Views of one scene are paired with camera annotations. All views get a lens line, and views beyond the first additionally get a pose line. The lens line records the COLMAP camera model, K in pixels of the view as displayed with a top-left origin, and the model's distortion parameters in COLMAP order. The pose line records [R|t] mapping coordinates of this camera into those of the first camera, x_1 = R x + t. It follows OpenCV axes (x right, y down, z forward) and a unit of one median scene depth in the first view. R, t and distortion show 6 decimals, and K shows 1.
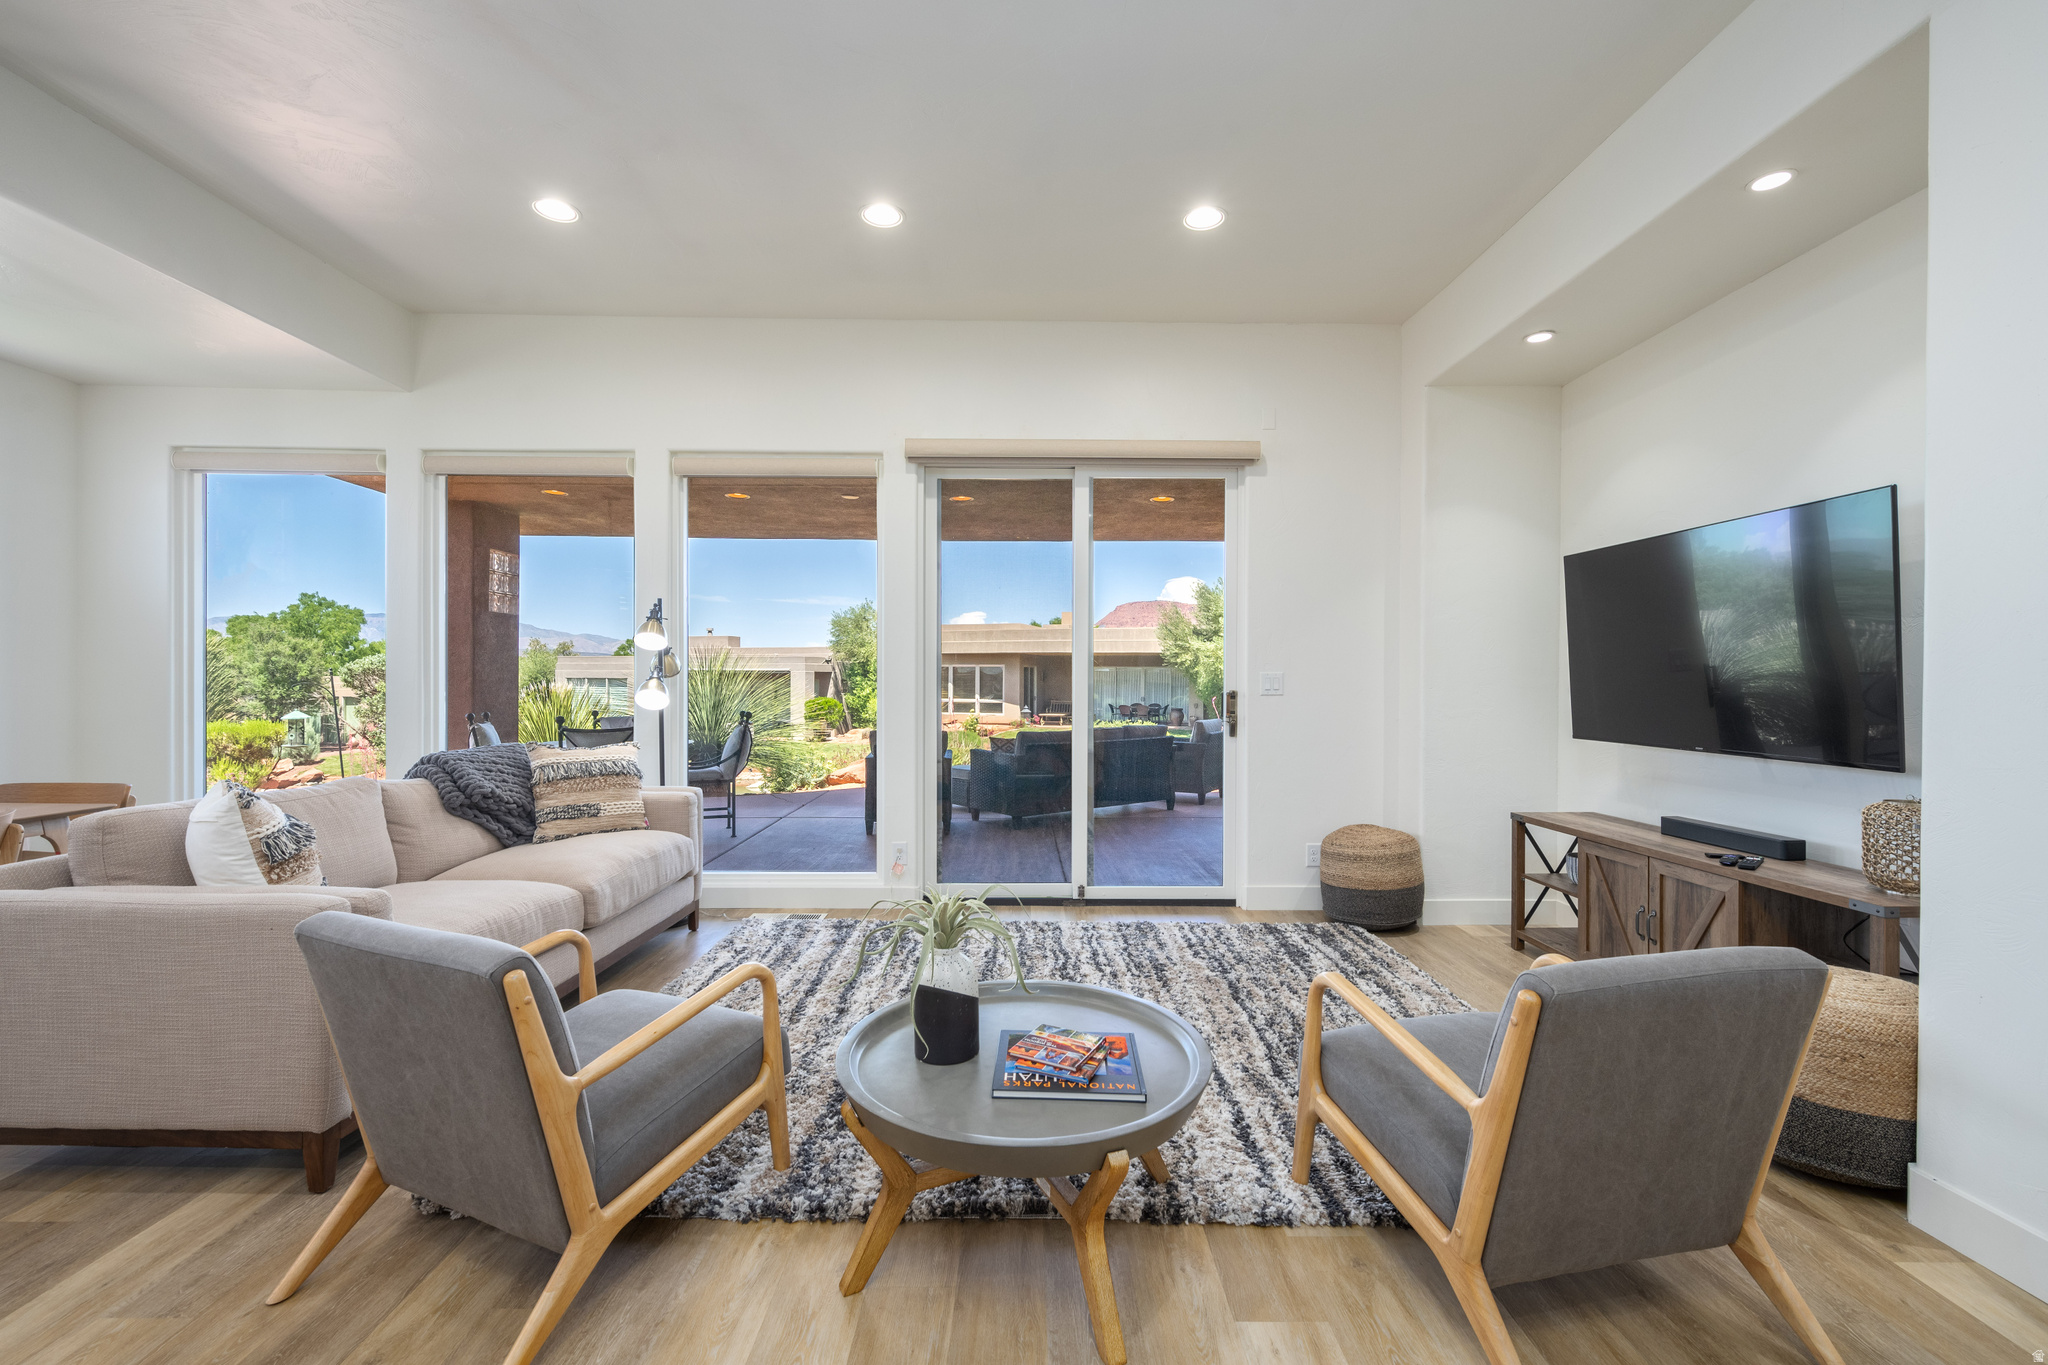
lens RADIAL K [[873.9, 0, 1024.8], [0, 873.9, 683.2], [0, 0, 1]] dist [0.003484, 0.000190]
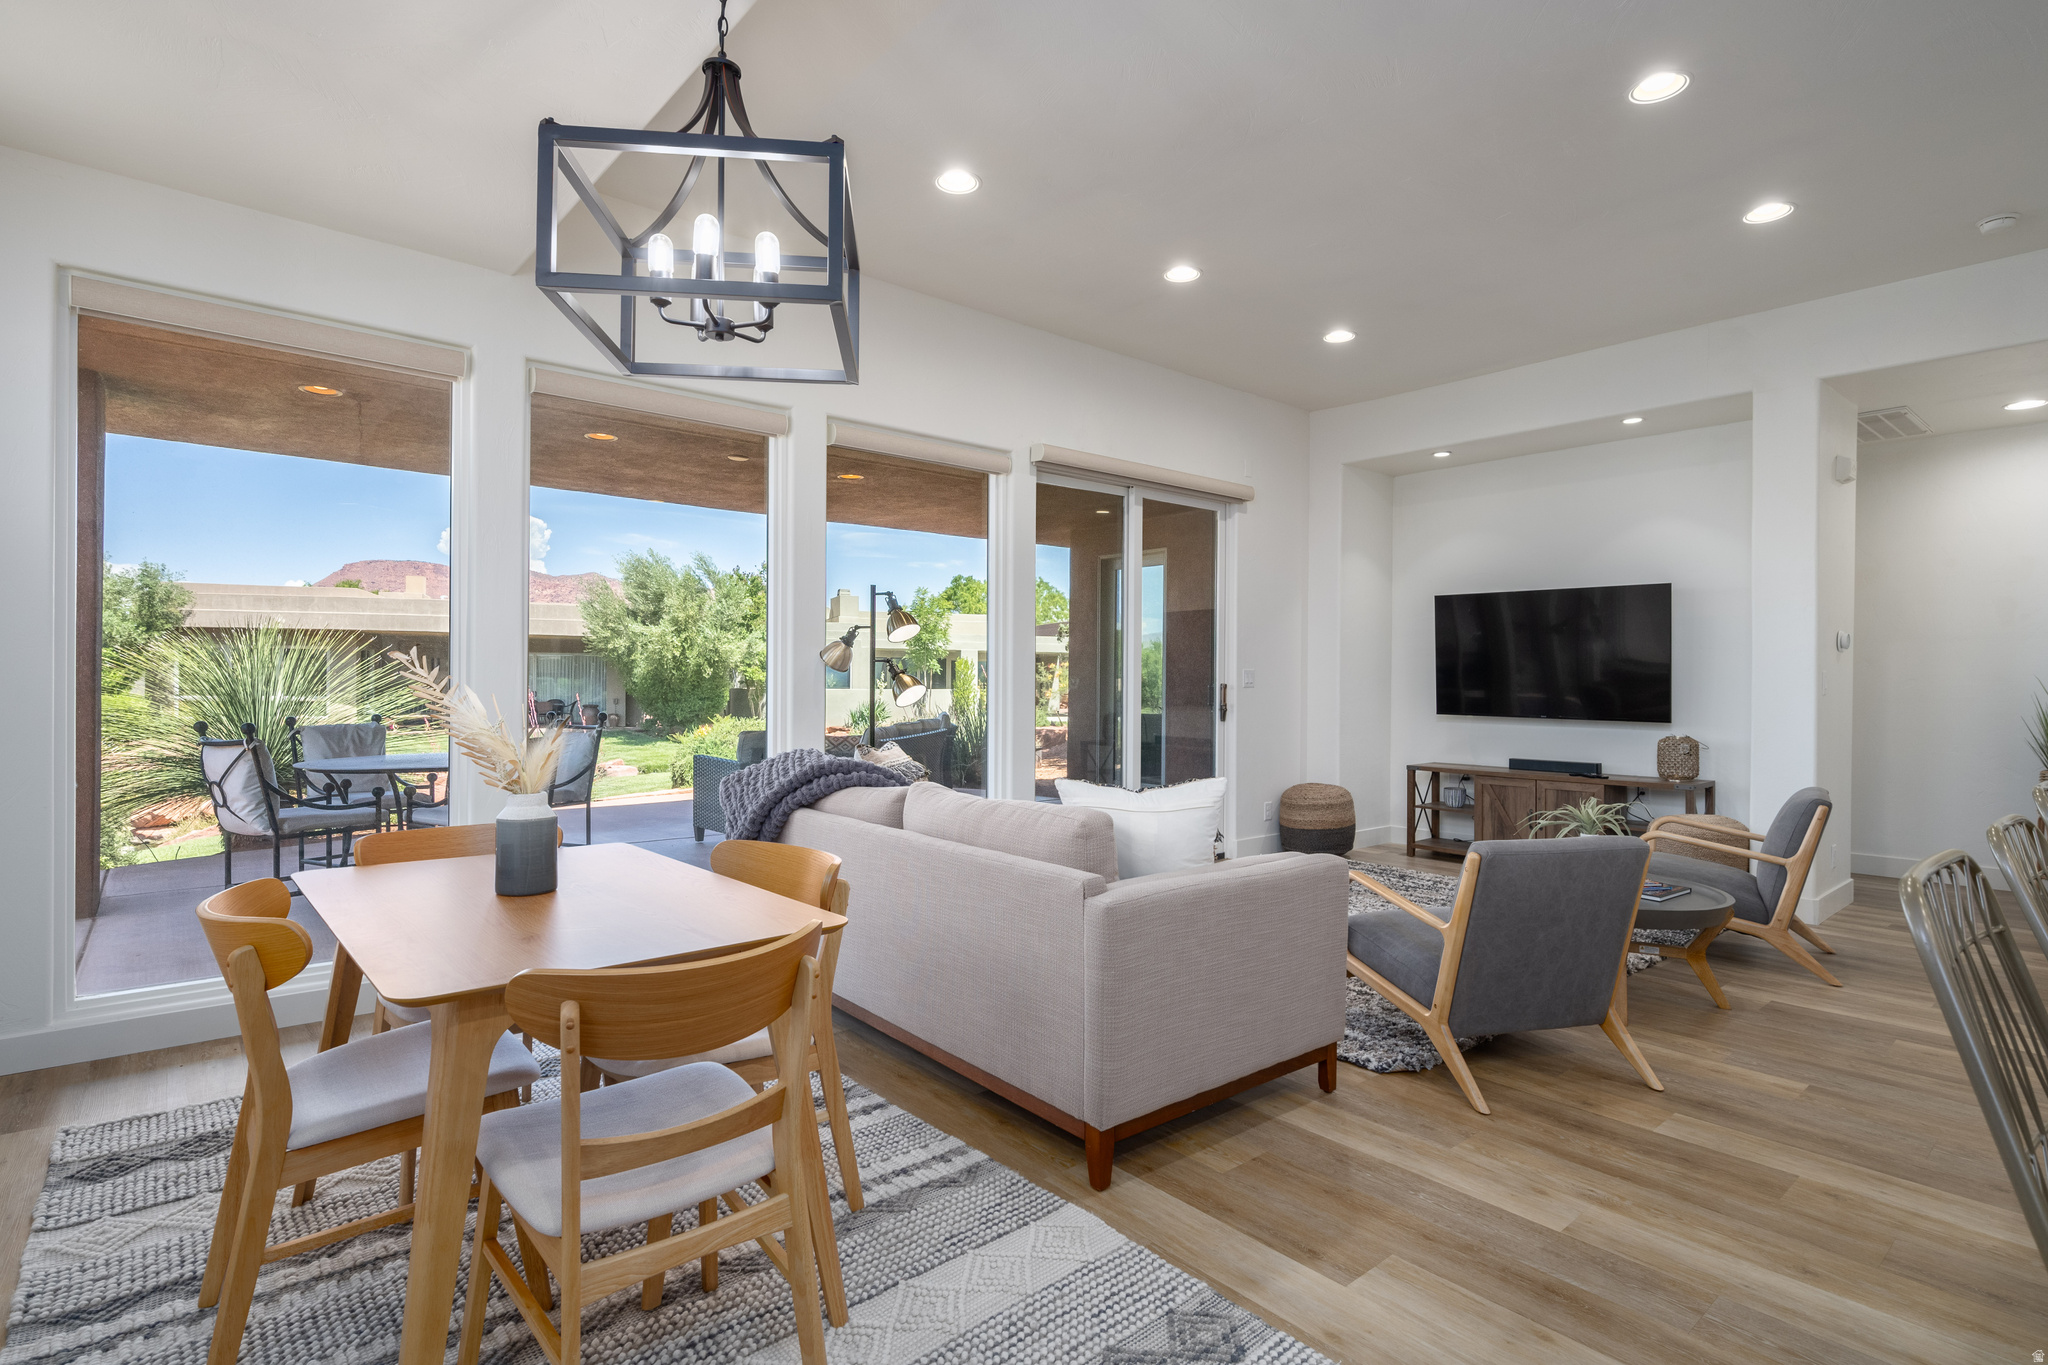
lens RADIAL K [[1014.6, 0, 1025.6], [0, 1014.6, 684.9], [0, 0, 1]] dist [-0.003215, -0.000196]
pose [[0.764466, -0.003754, 0.644653, -0.965441], [-0.003597, 0.999943, 0.010088, -0.003553], [-0.644654, -0.010031, 0.764409, 0.088180]]
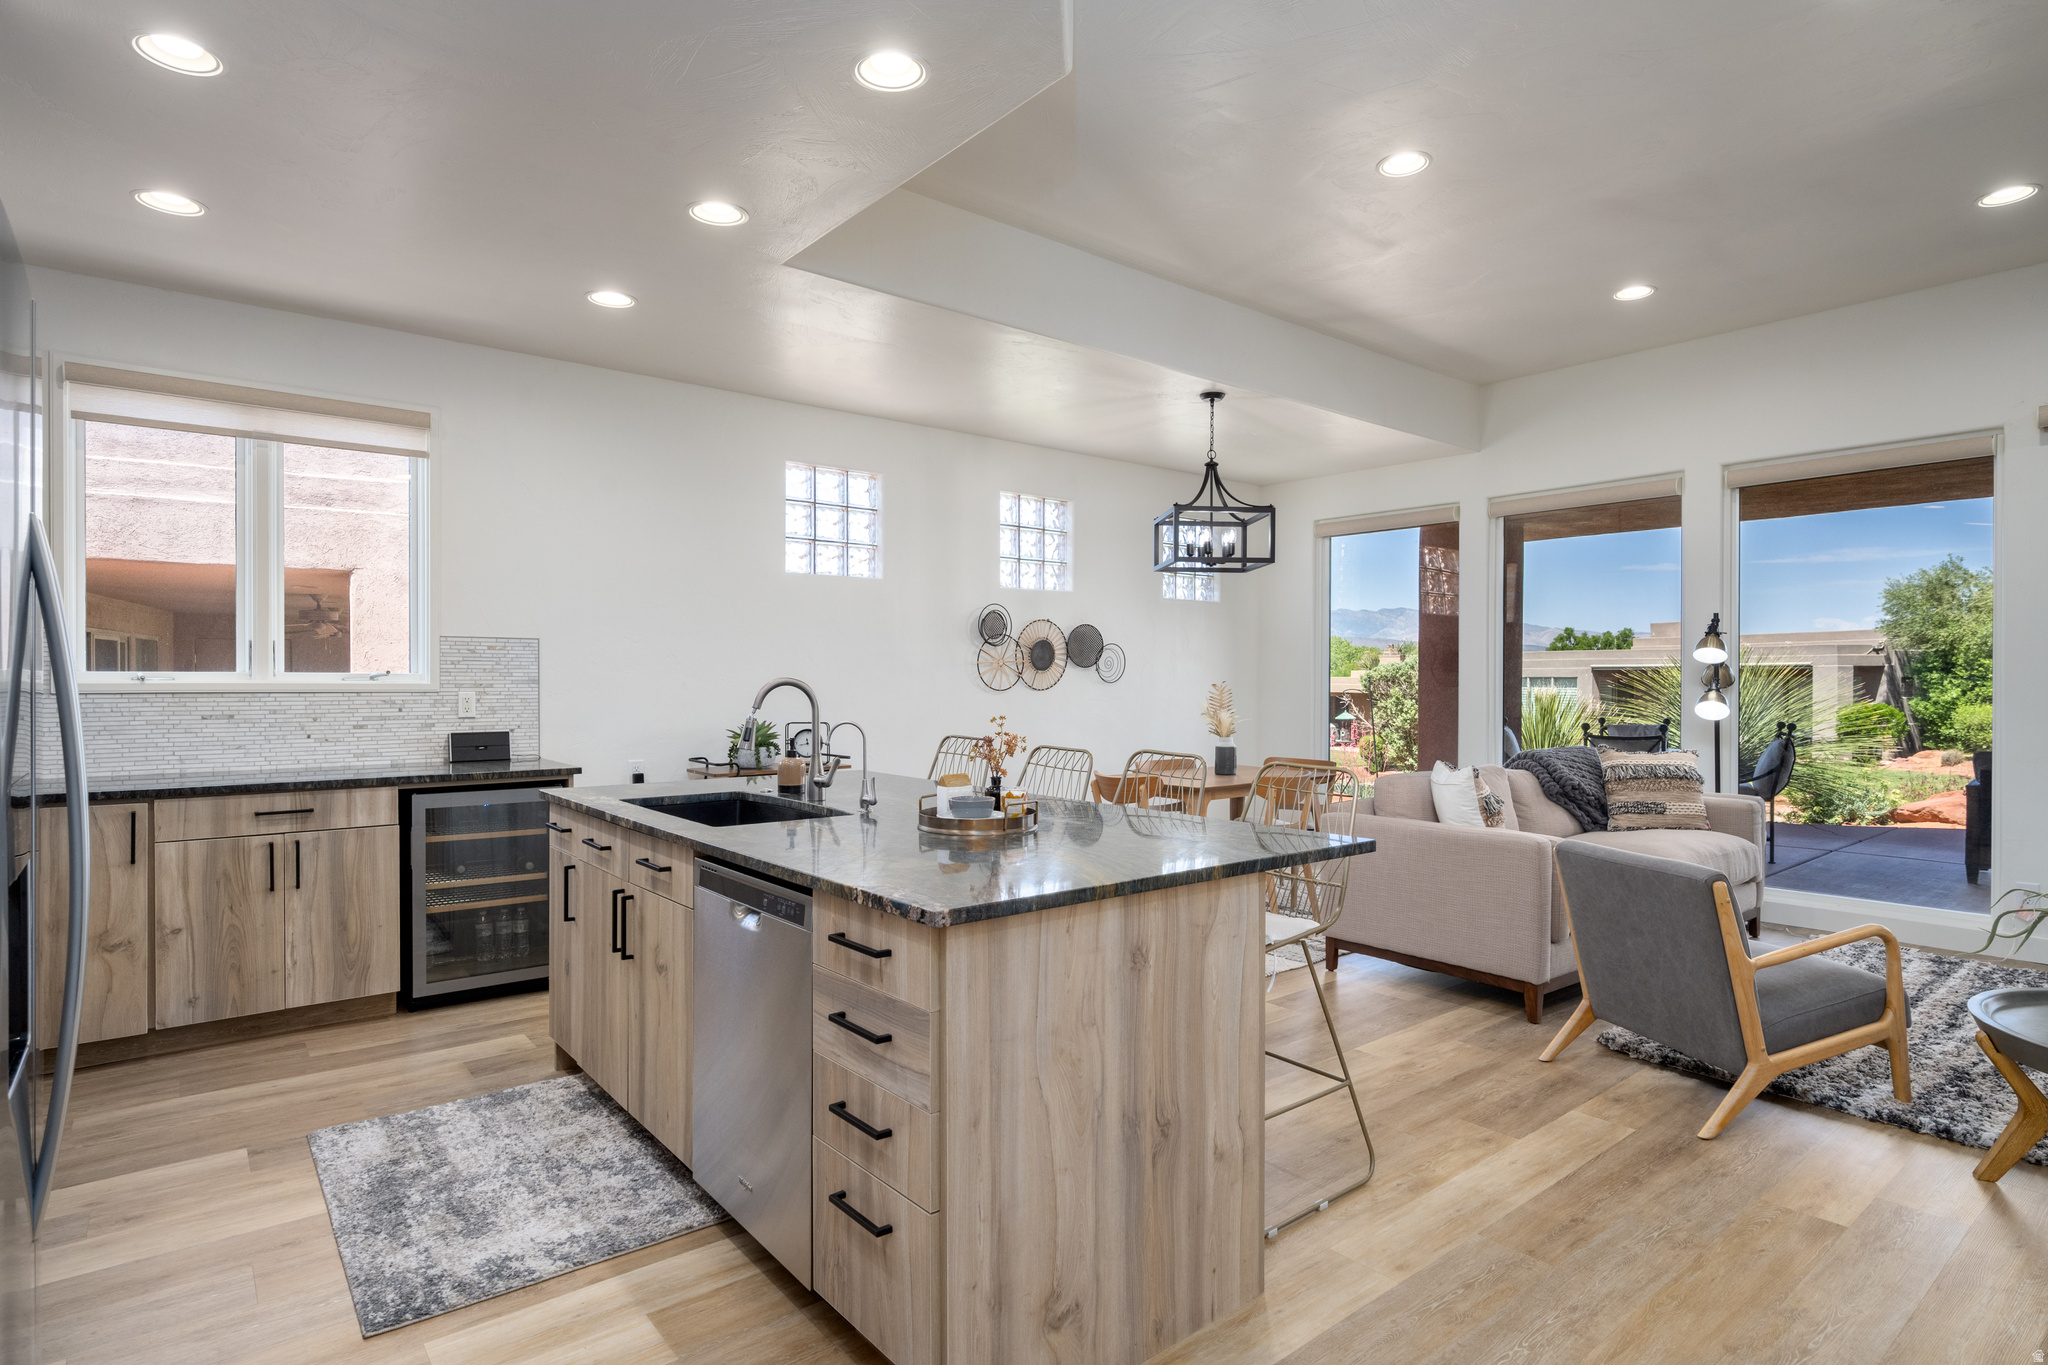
lens RADIAL K [[1053.3, 0, 1024.4], [0, 1053.3, 688.5], [0, 0, 1]] dist [-0.004247, -0.001637]
pose [[0.621184, 0.000975, -0.783664, 0.051470], [0.004230, 0.999980, 0.004598, -0.016316], [0.783653, -0.006171, 0.621168, -0.418844]]
